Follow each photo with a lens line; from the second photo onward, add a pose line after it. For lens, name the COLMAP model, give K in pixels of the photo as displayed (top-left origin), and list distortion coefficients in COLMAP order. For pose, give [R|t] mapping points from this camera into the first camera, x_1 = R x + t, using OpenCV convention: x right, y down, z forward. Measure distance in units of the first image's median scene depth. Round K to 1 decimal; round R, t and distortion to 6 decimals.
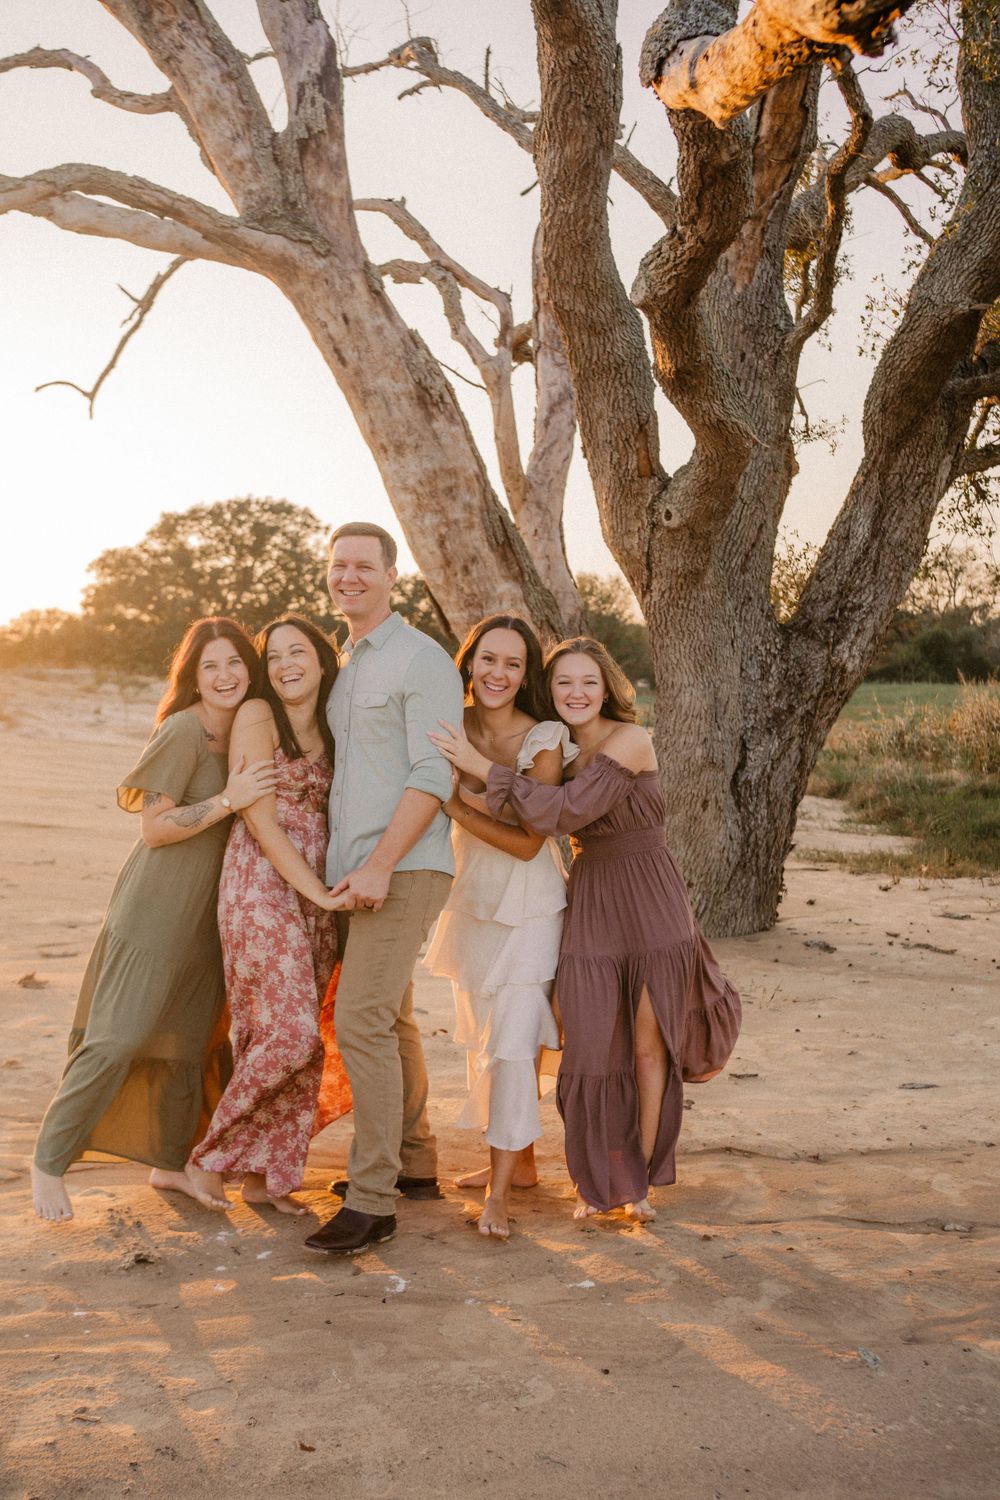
lens RADIAL K [[1420.2, 0, 514.9], [0, 1420.2, 737.5], [0, 0, 1]] dist [-0.145122, 0.000000]
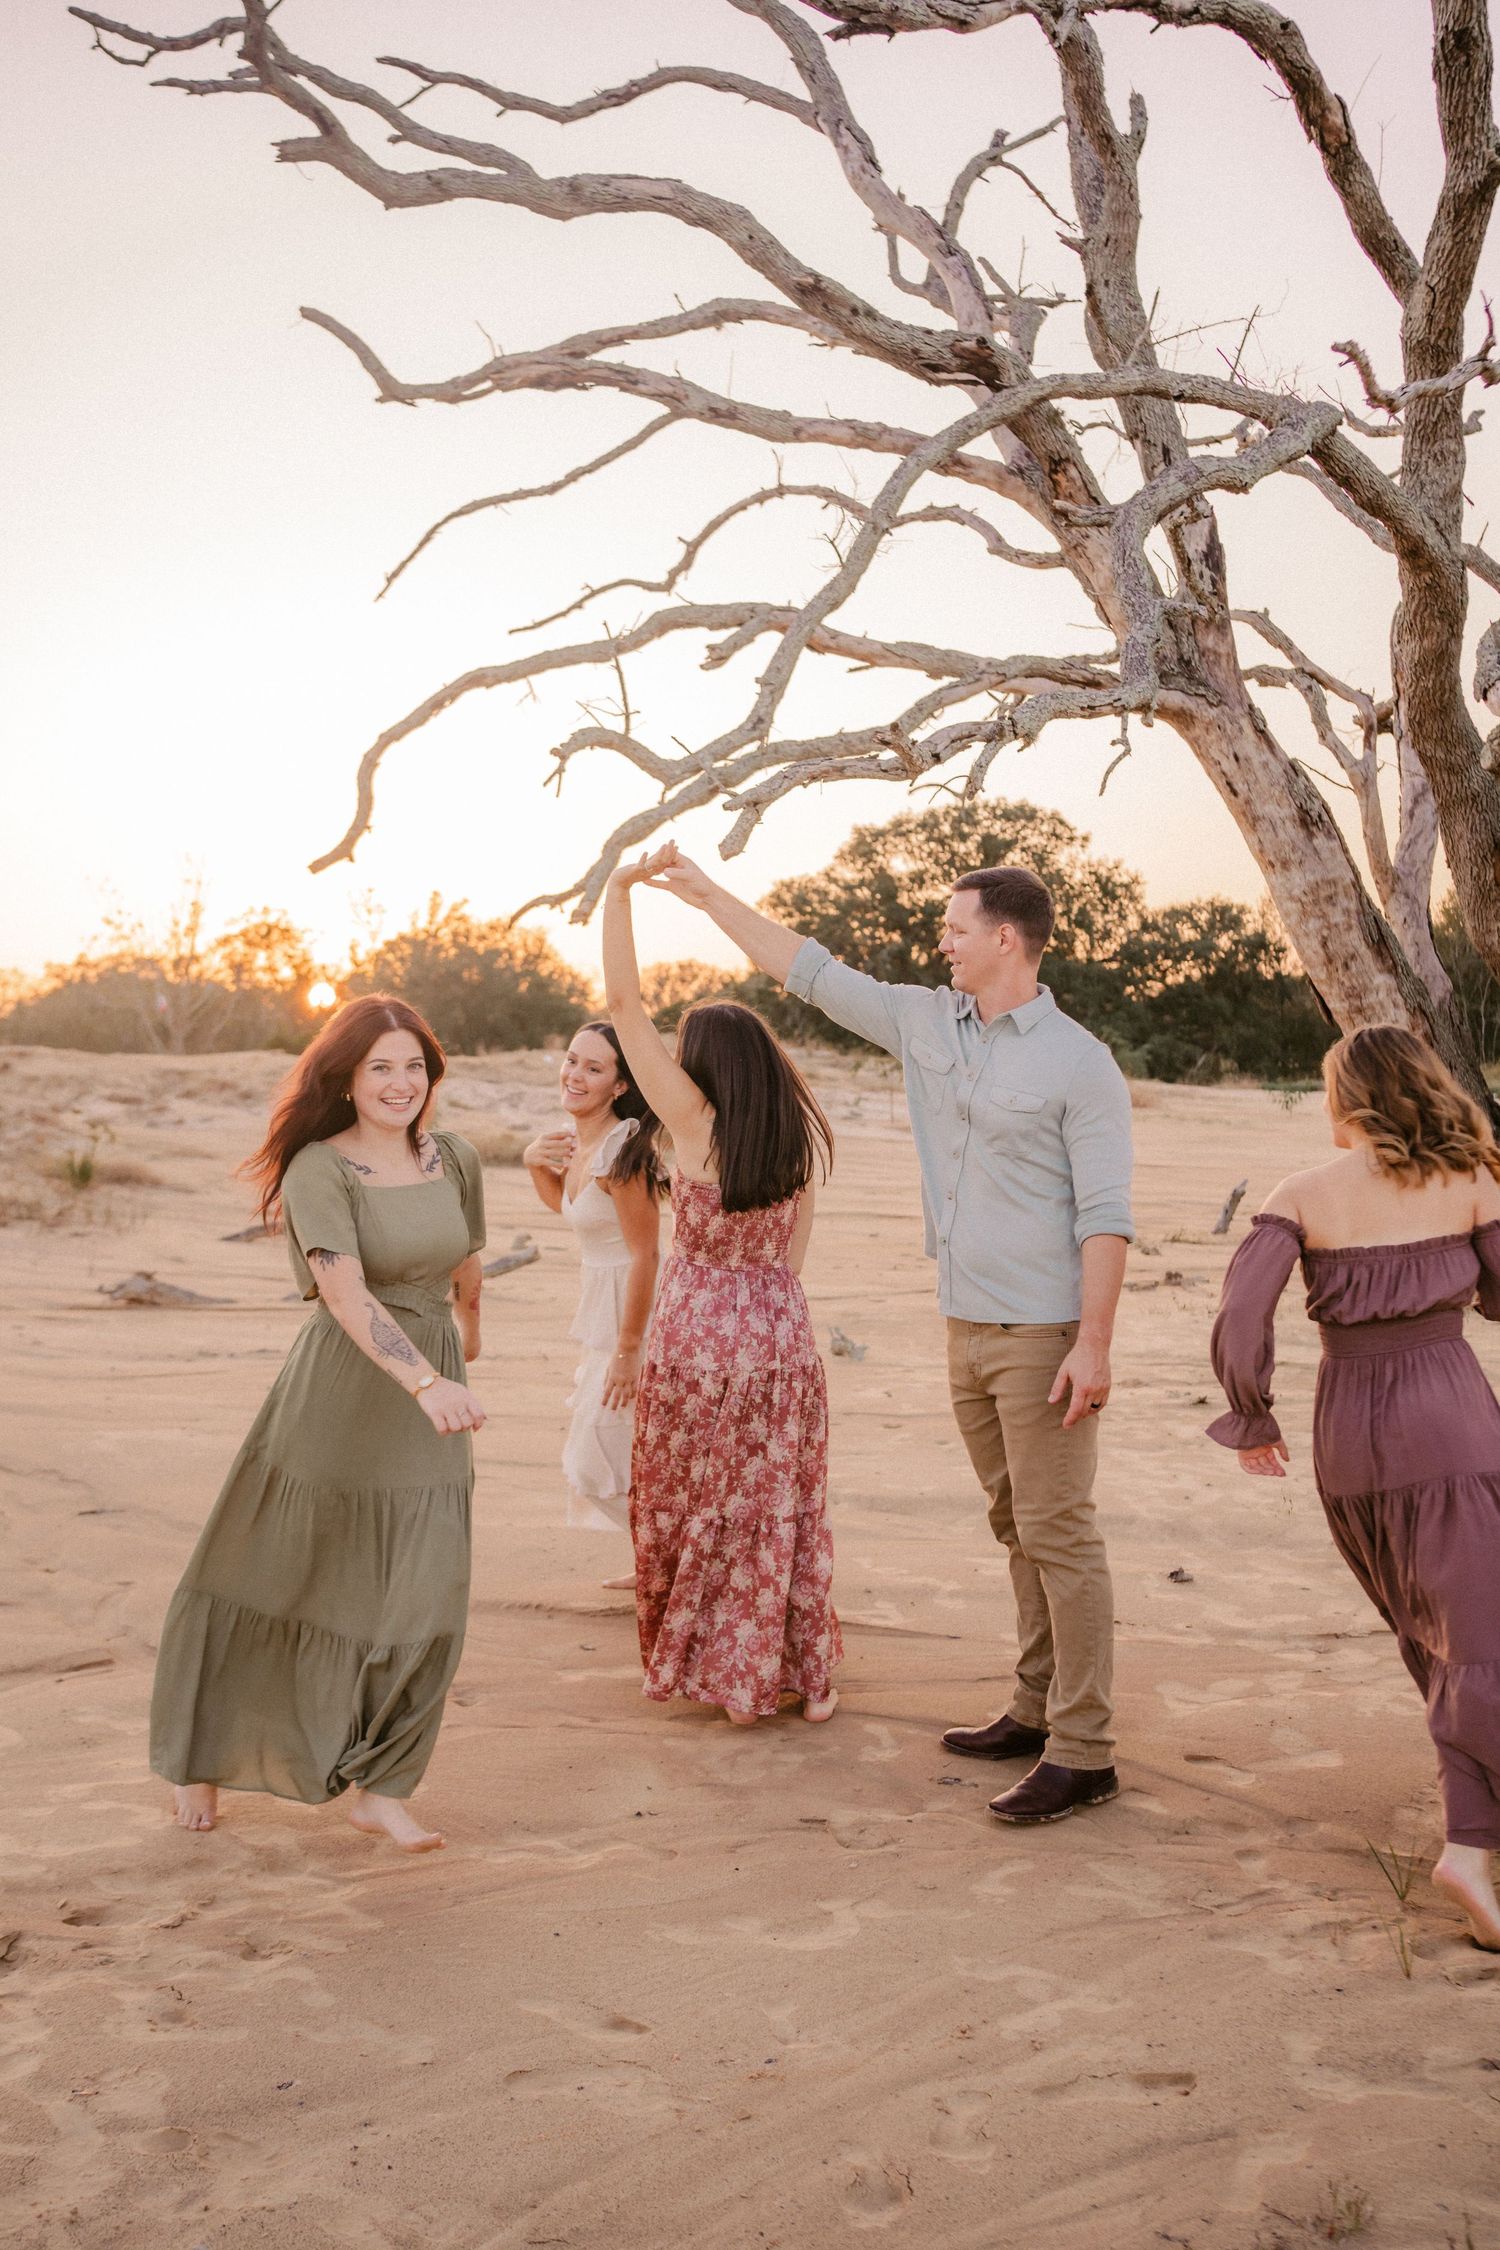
lens RADIAL K [[2130.4, 0, 739.6], [0, 2130.4, 1122.9], [0, 0, 1]] dist [-0.145122, 0.000000]
pose [[0.959178, -0.021748, -0.281965, -0.024490], [0.019957, 0.999758, -0.009222, 0.012706], [0.282097, 0.003218, 0.959380, -0.670016]]
